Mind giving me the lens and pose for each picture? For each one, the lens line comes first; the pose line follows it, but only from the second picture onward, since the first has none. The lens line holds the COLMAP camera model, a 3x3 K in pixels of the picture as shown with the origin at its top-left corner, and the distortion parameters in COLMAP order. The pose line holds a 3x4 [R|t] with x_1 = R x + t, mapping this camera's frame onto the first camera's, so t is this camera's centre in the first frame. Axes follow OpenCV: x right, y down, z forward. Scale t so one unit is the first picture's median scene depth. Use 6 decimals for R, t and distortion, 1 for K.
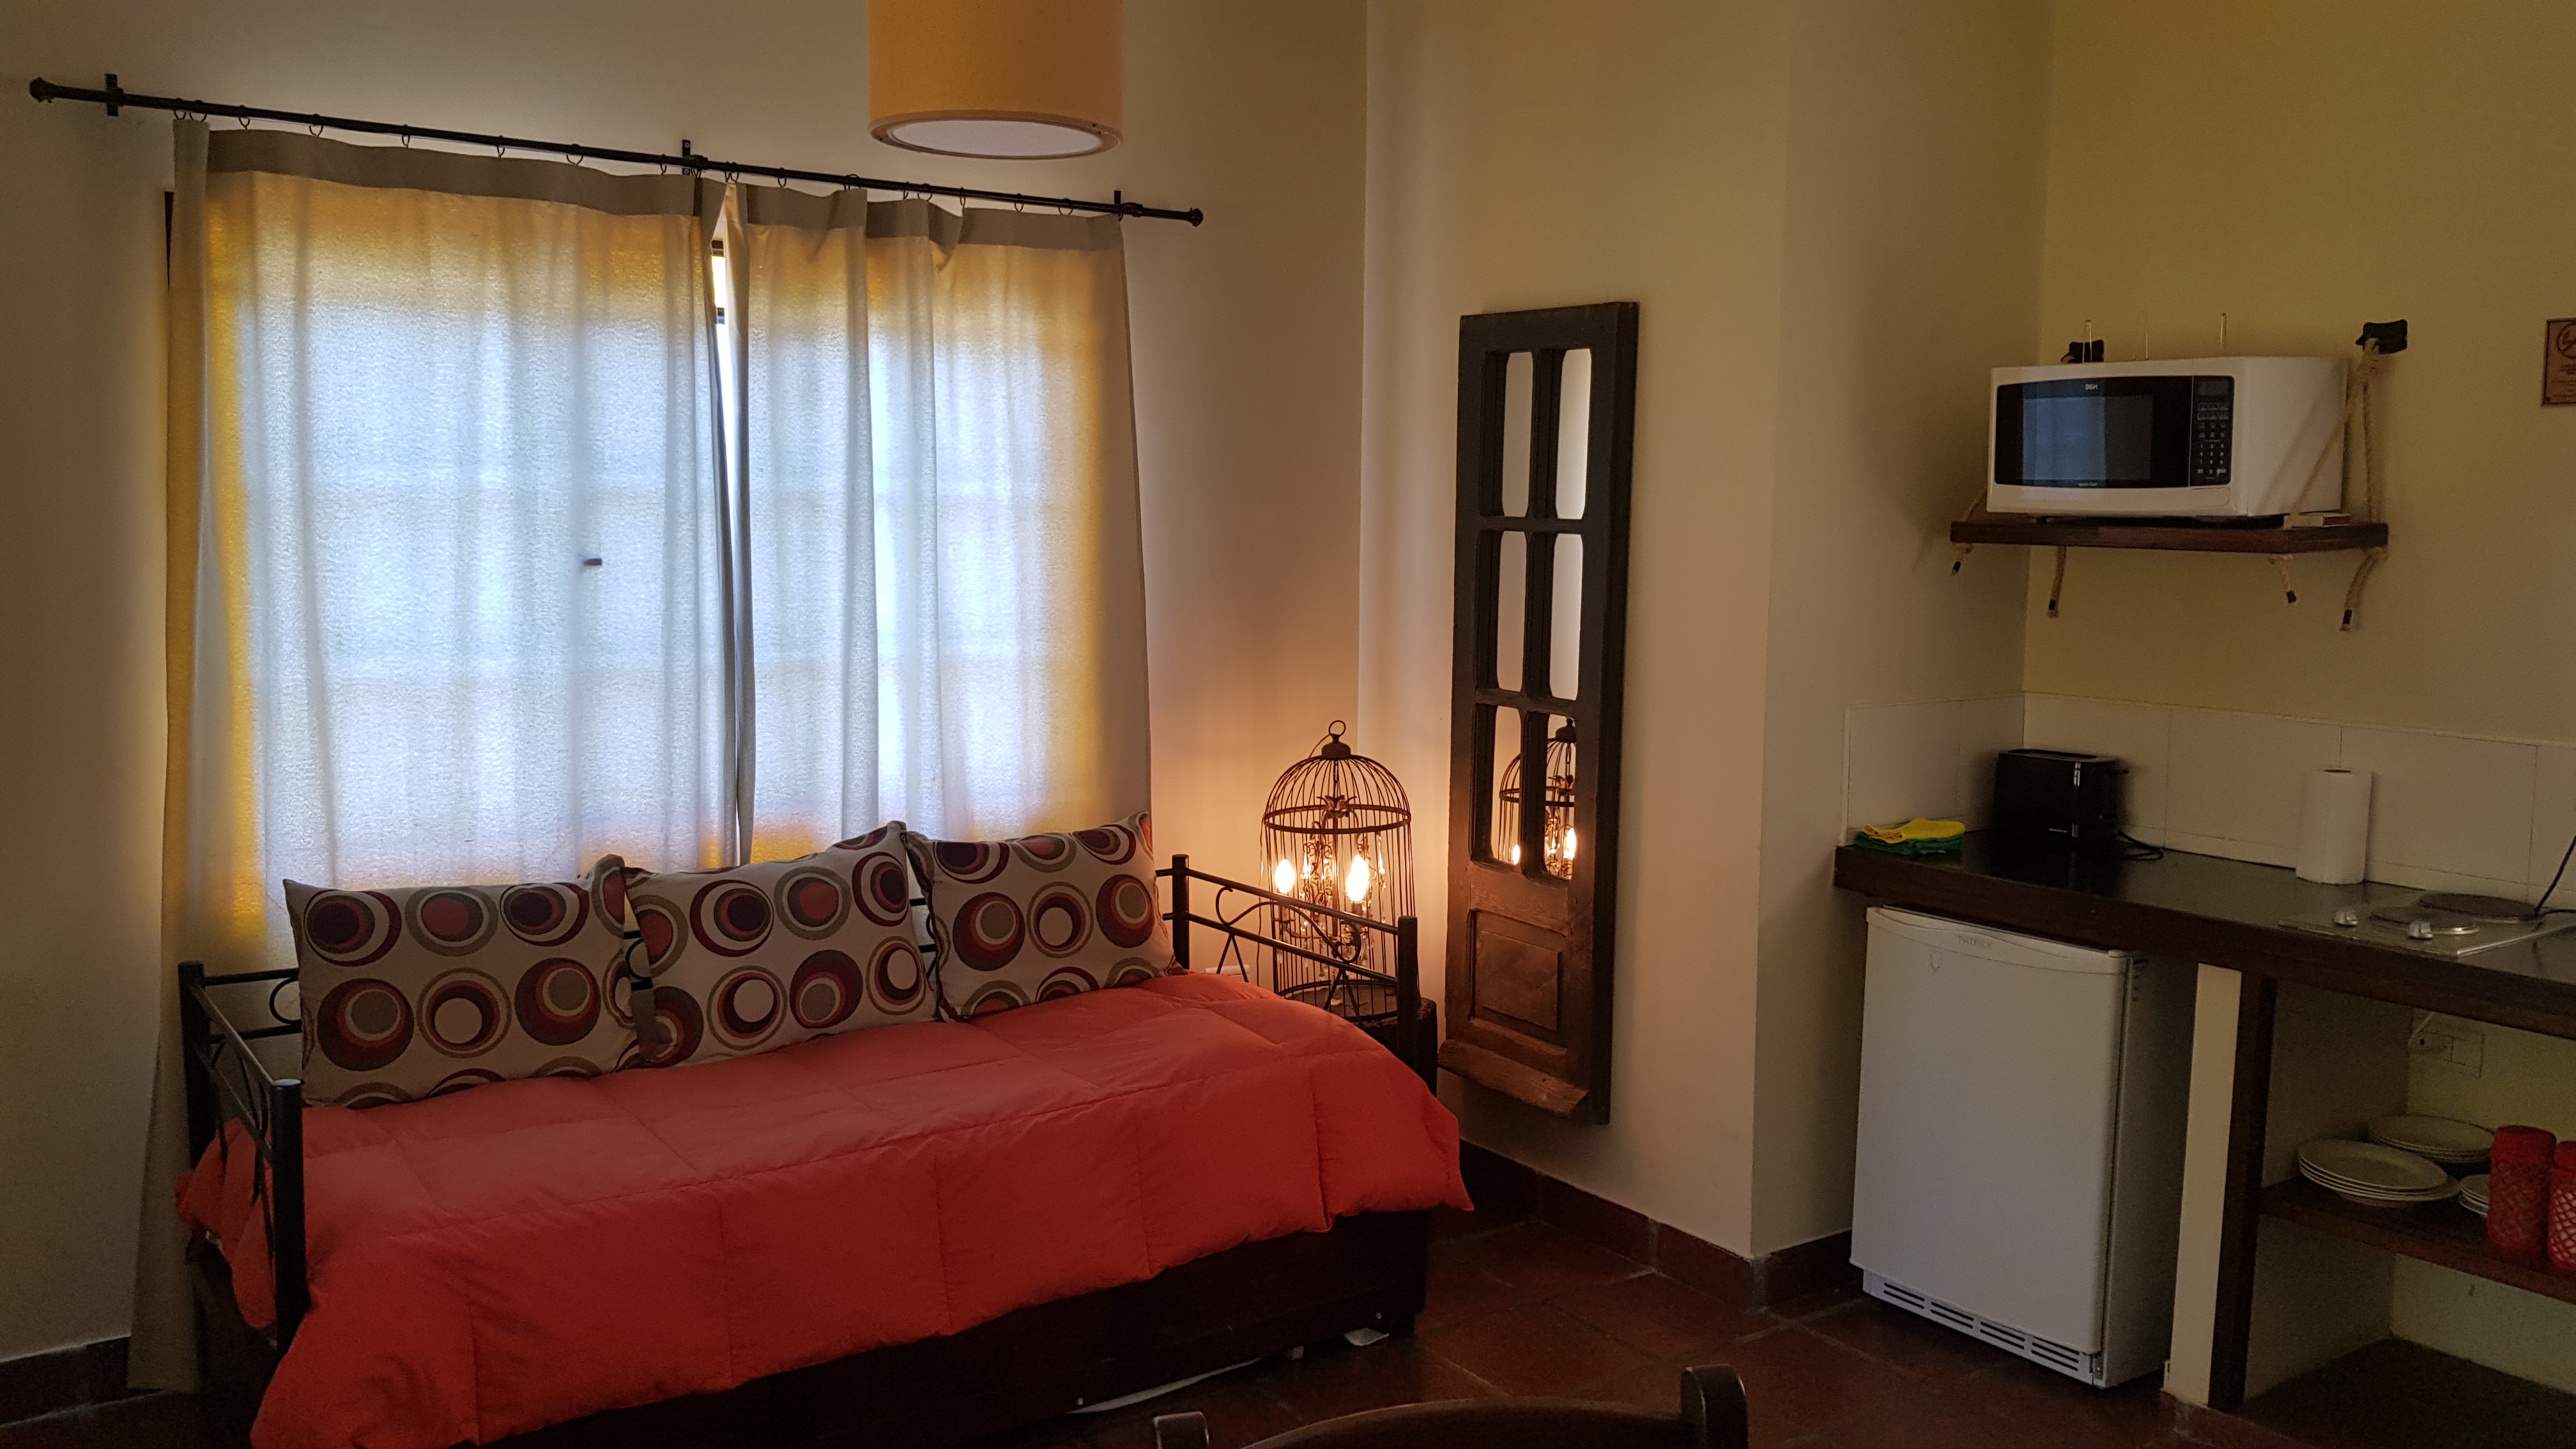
lens RADIAL K [[2067.8, 0, 1304.0], [0, 2067.8, 711.4], [0, 0, 1]] dist [0.196638, -0.385476]
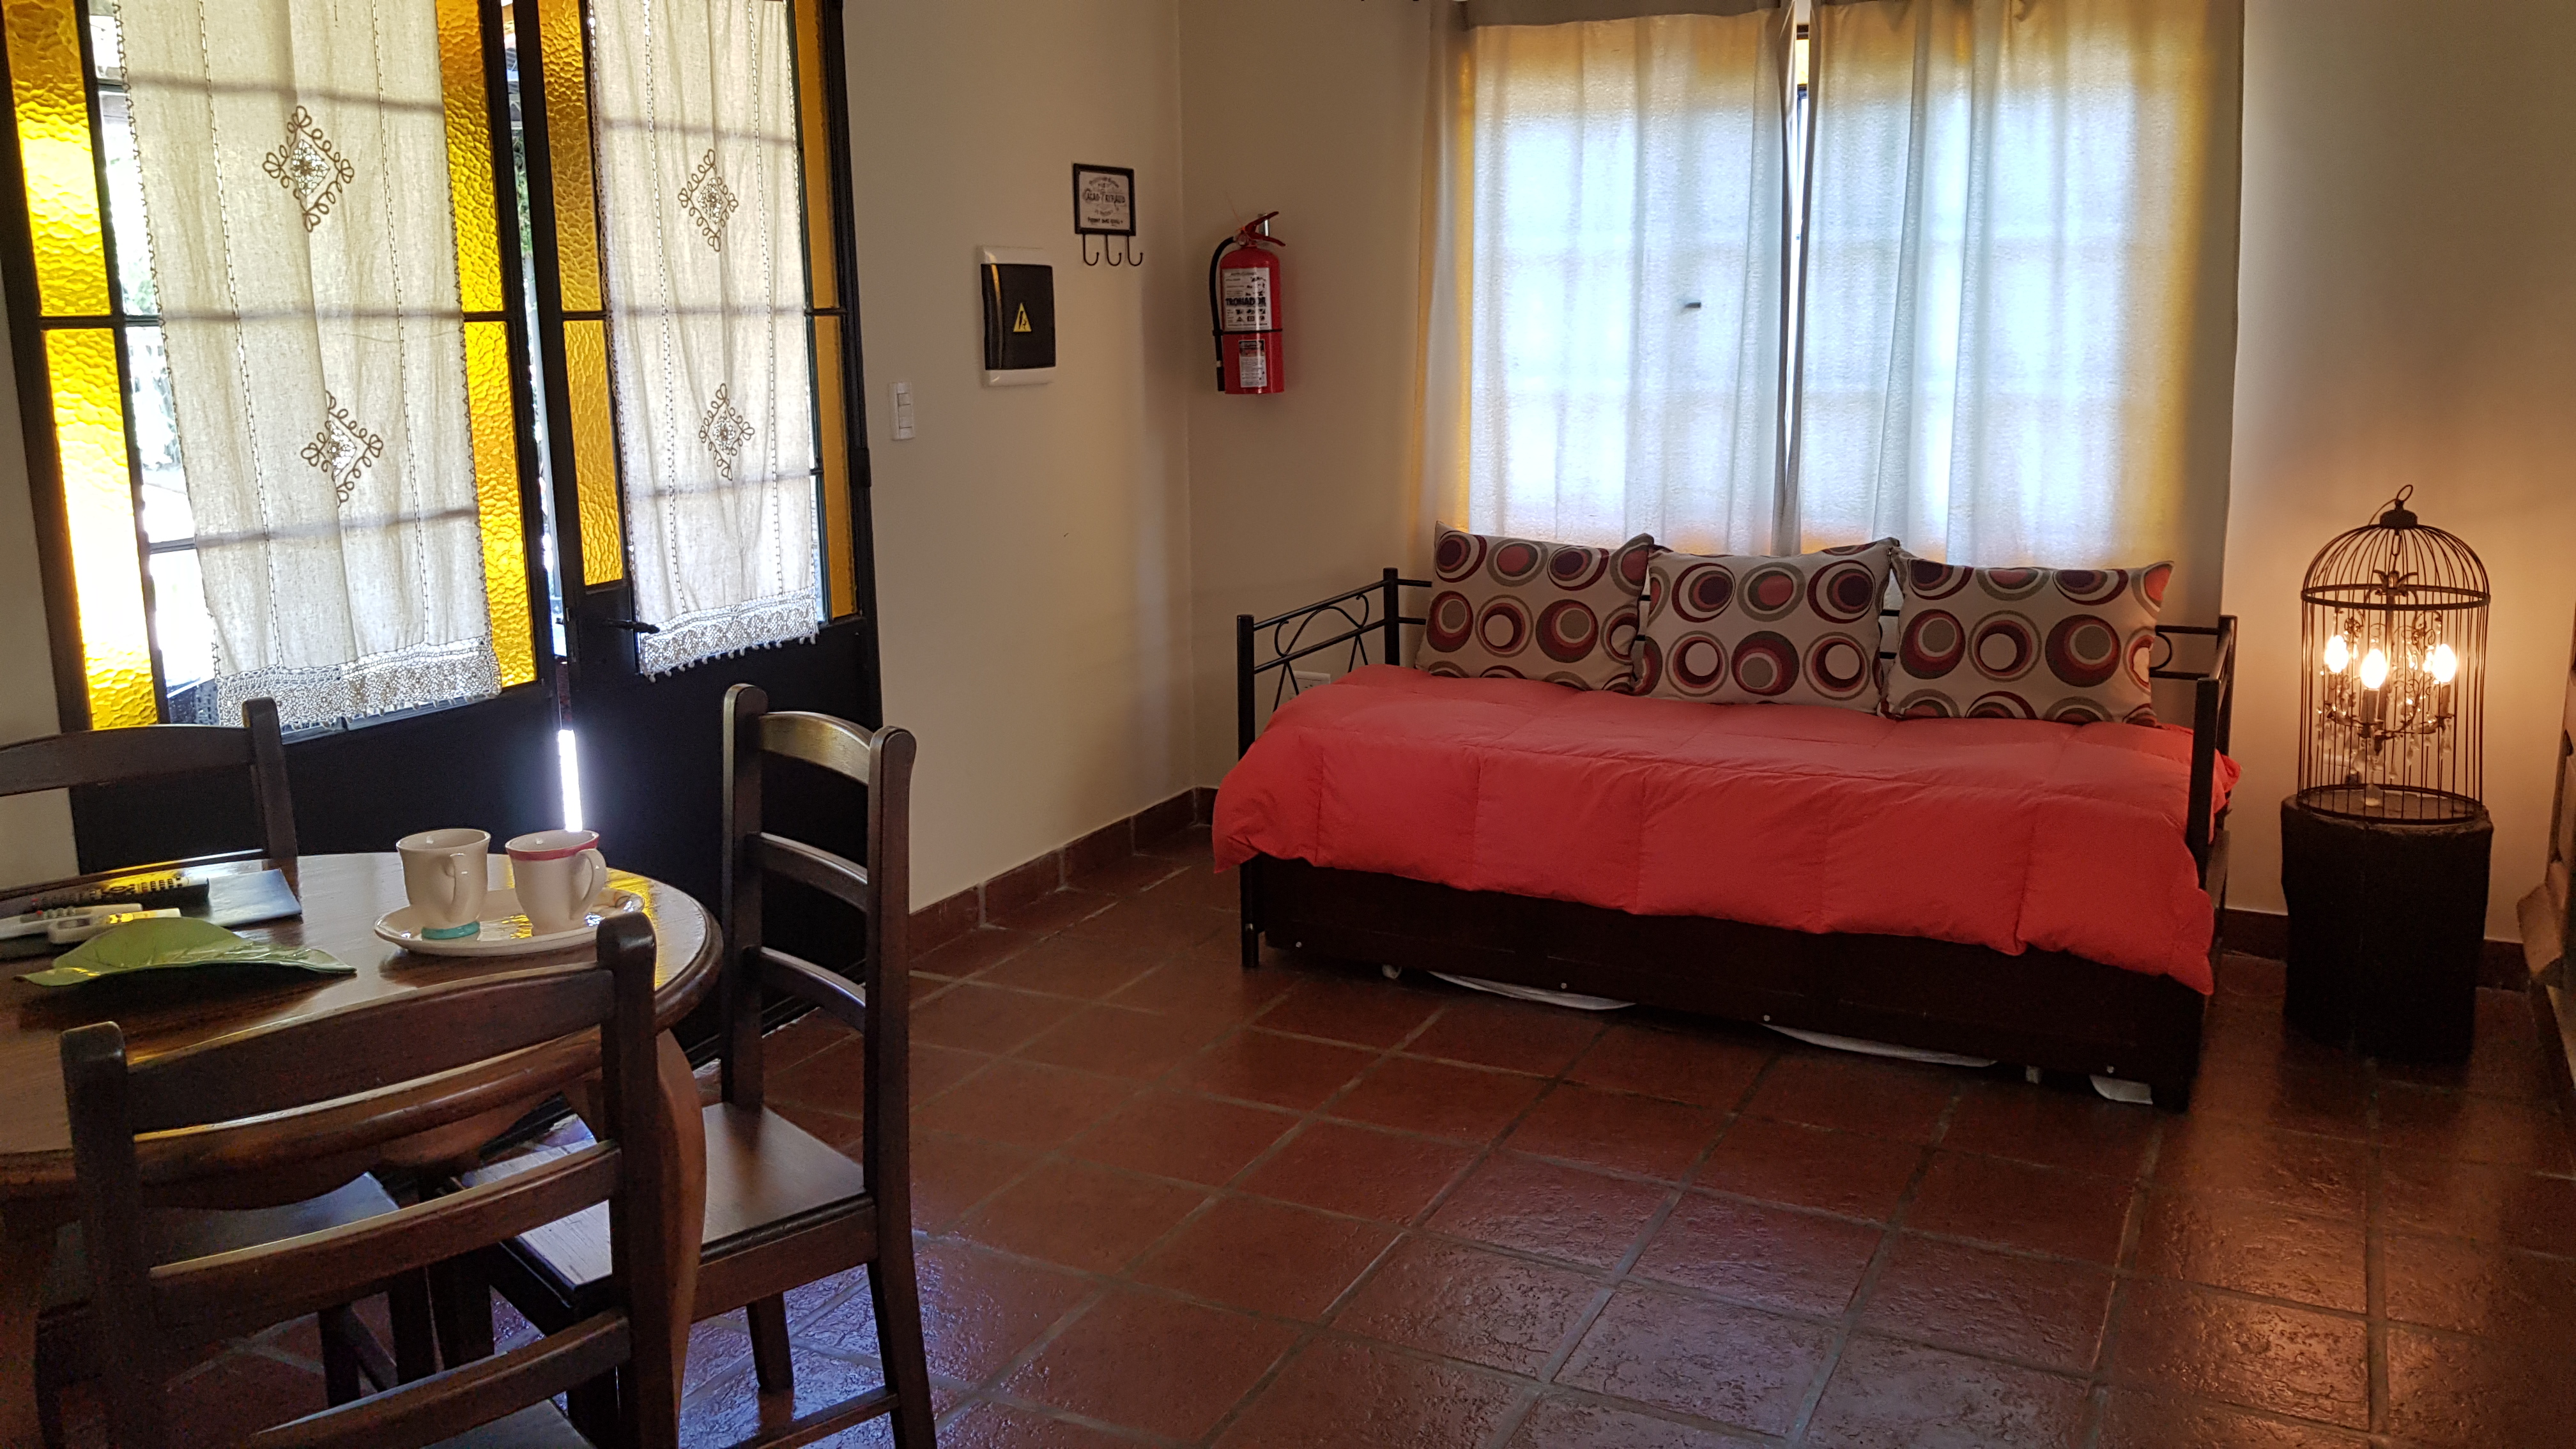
lens RADIAL K [[2067.8, 0, 1304.0], [0, 2067.8, 711.4], [0, 0, 1]] dist [0.196638, -0.385476]
pose [[0.479211, 0.158746, -0.863225, 0.677605], [-0.083347, 0.987294, 0.135293, 0.019678], [0.873734, 0.007113, 0.486353, 0.182639]]
